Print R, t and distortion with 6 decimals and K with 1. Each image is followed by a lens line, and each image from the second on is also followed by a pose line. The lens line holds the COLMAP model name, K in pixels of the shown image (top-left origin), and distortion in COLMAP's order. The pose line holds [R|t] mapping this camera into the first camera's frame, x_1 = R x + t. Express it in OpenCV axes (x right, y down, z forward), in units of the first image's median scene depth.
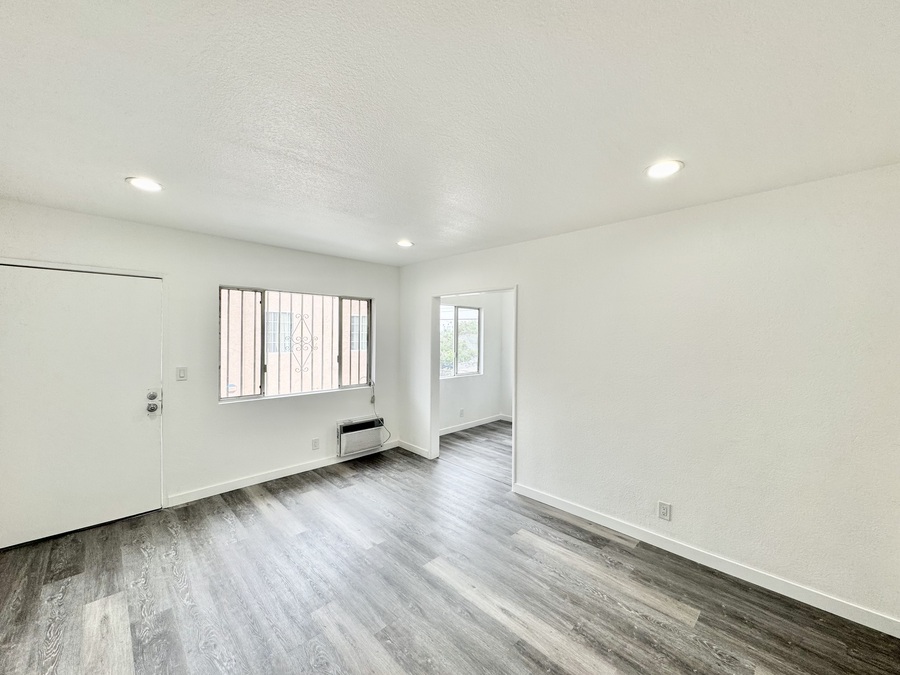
lens RADIAL K [[357.2, 0, 445.5], [0, 357.2, 335.4], [0, 0, 1]] dist [0.001513, -0.000186]
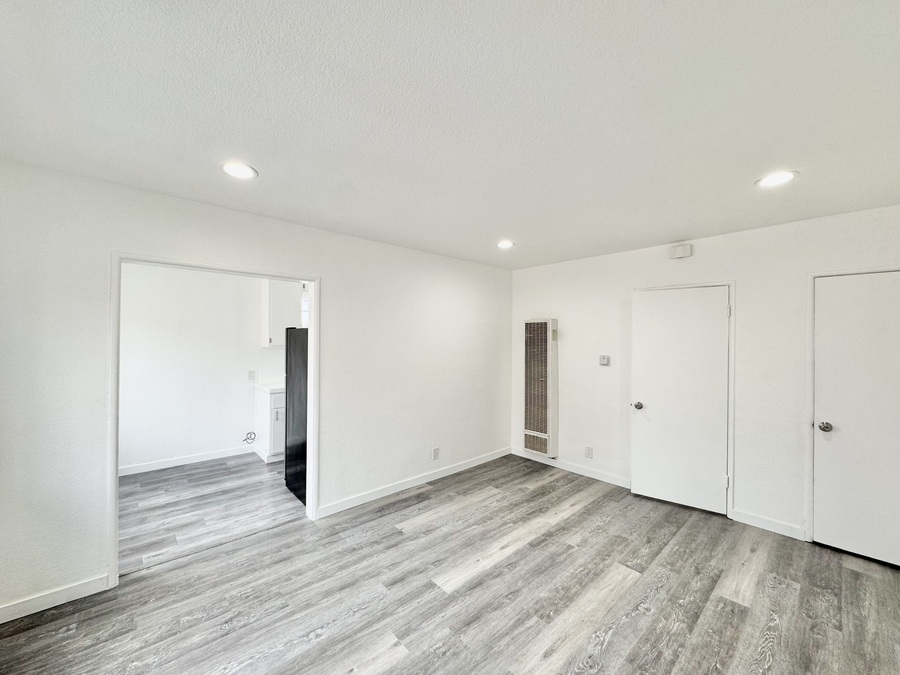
lens RADIAL K [[357.2, 0, 445.1], [0, 357.2, 338.4], [0, 0, 1]] dist [0.001513, -0.000186]
pose [[0.043370, -0.008812, 0.999020, -0.934413], [-0.007250, 0.999932, 0.009135, -0.016064], [-0.999033, -0.007639, 0.043303, 0.932436]]
